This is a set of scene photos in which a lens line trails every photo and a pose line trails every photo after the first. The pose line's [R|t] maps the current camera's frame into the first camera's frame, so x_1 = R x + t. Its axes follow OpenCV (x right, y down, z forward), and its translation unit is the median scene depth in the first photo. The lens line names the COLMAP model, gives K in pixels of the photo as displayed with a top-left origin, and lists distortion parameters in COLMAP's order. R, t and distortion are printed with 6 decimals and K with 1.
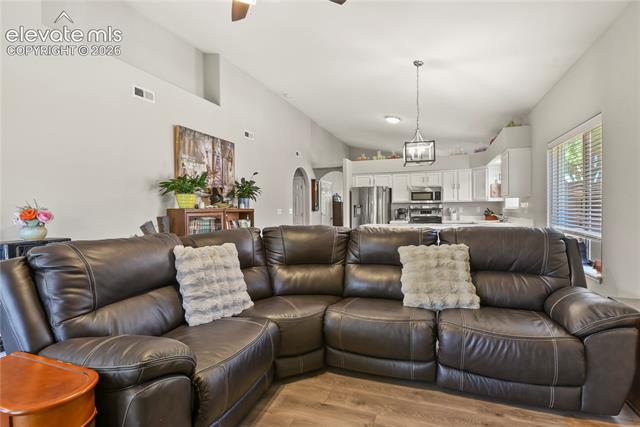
lens RADIAL K [[309.3, 0, 325.1], [0, 309.3, 214.1], [0, 0, 1]] dist [-0.011495, -0.003041]
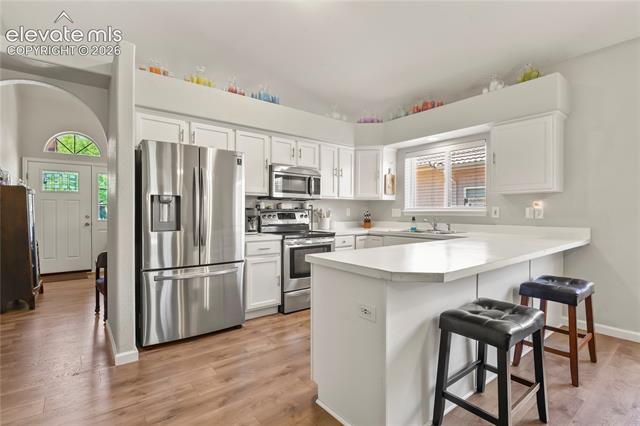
lens RADIAL K [[309.3, 0, 323.6], [0, 309.3, 214.4], [0, 0, 1]] dist [-0.011495, -0.003041]
pose [[0.520705, 0.005374, 0.853720, -0.102815], [0.003153, 0.999961, -0.008218, -0.004902], [-0.853731, 0.006971, 0.520668, 0.769486]]
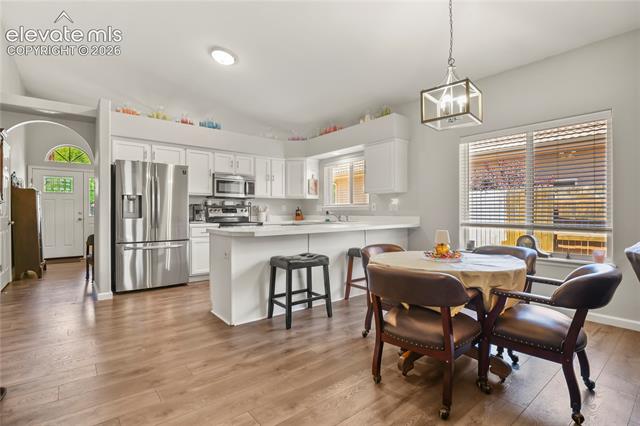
lens RADIAL K [[309.3, 0, 323.9], [0, 309.3, 213.0], [0, 0, 1]] dist [-0.011495, -0.003041]
pose [[0.506805, 0.008672, 0.862017, -0.199929], [0.006942, 0.999876, -0.014140, 0.012671], [-0.862033, 0.013150, 0.506682, 0.519571]]
